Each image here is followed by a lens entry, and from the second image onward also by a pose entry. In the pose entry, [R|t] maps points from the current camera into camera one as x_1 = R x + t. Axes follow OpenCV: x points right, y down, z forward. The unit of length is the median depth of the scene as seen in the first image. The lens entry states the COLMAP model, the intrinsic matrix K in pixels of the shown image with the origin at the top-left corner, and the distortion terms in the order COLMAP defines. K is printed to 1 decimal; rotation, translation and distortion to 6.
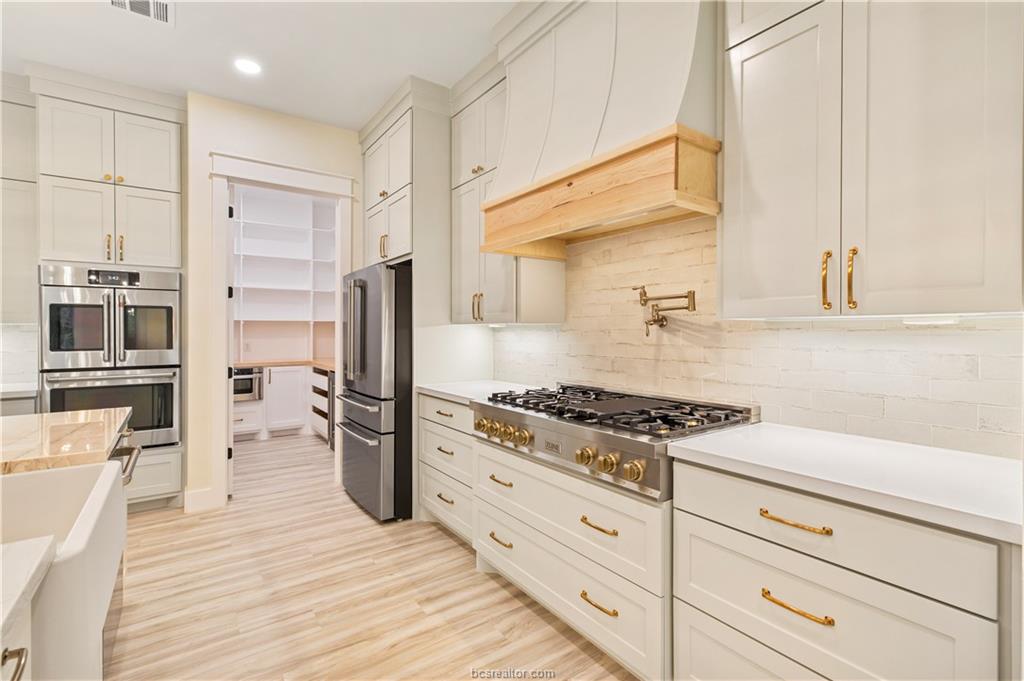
lens RADIAL K [[464.6, 0, 512.5], [0, 464.6, 330.1], [0, 0, 1]] dist [0.001701, 0.000014]
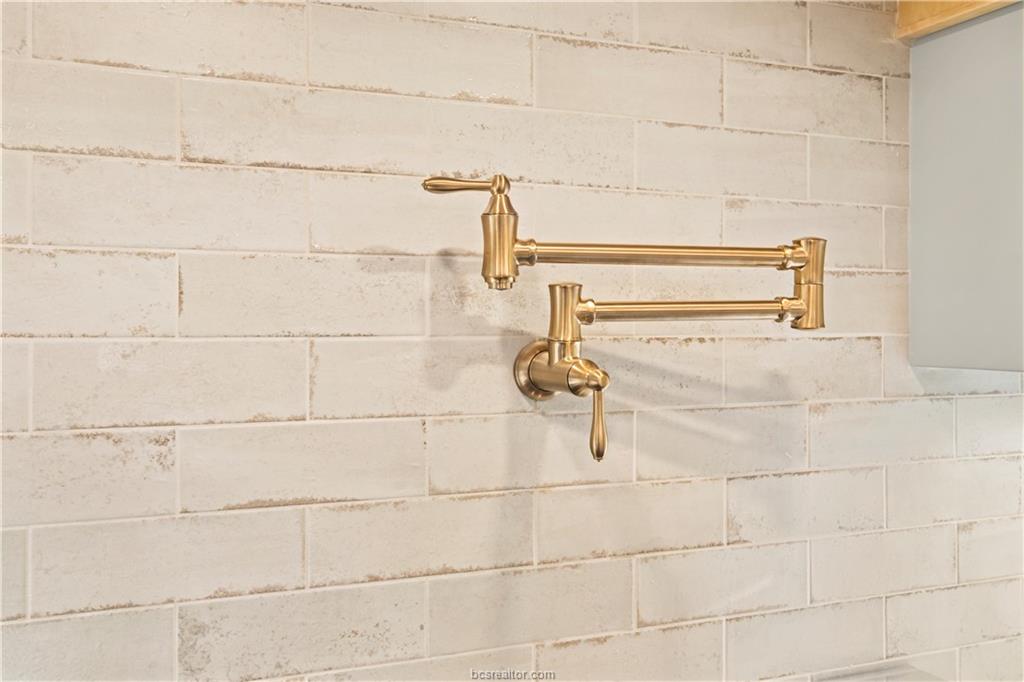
lens RADIAL K [[953.7, 0, 511.9], [0, 953.7, 314.3], [0, 0, 1]] dist [0.005921, -0.000086]
pose [[0.225539, 0.011598, 0.974165, -0.072914], [-0.003715, 0.999932, -0.011045, -0.033856], [-0.974227, -0.001128, 0.225567, 0.823843]]
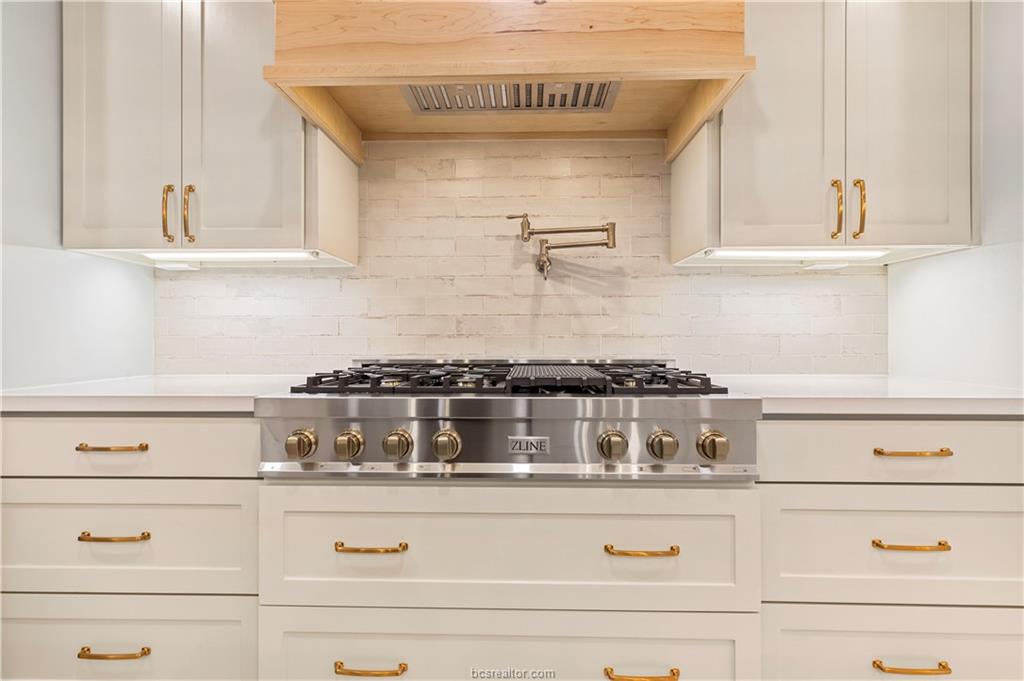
lens RADIAL K [[461.4, 0, 511.1], [0, 461.4, 335.3], [0, 0, 1]] dist [0.001198, 0.000006]
pose [[0.608924, 0.002274, 0.793225, -0.284381], [-0.000757, 0.999997, -0.002286, 0.089846], [-0.793228, 0.000791, 0.608924, 0.516776]]
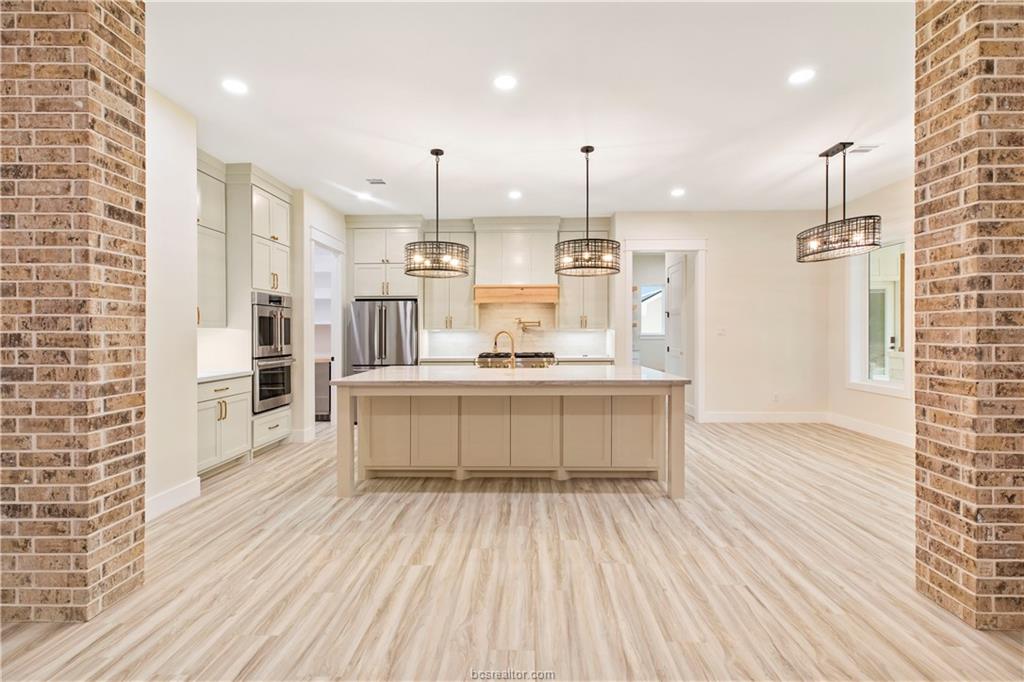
lens RADIAL K [[464.6, 0, 512.5], [0, 464.6, 330.6], [0, 0, 1]] dist [0.001701, 0.000014]
pose [[0.602741, 0.002225, 0.797934, -2.024203], [0.003135, 0.999982, -0.005157, 0.004605], [-0.797931, 0.005610, 0.602723, -0.757892]]
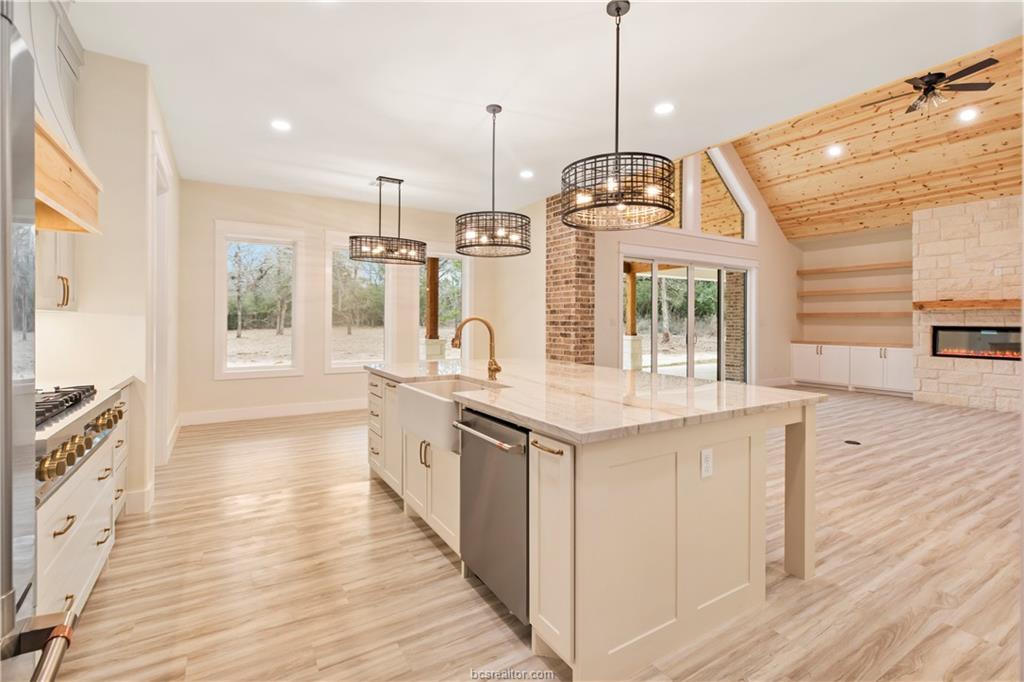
lens RADIAL K [[465.5, 0, 513.3], [0, 465.5, 324.4], [0, 0, 1]] dist [0.003691, 0.000423]
pose [[-0.997856, -0.004239, 0.065313, -0.679031], [-0.003817, 0.999971, 0.006585, 0.002381], [-0.065339, 0.006322, -0.997843, 1.480809]]
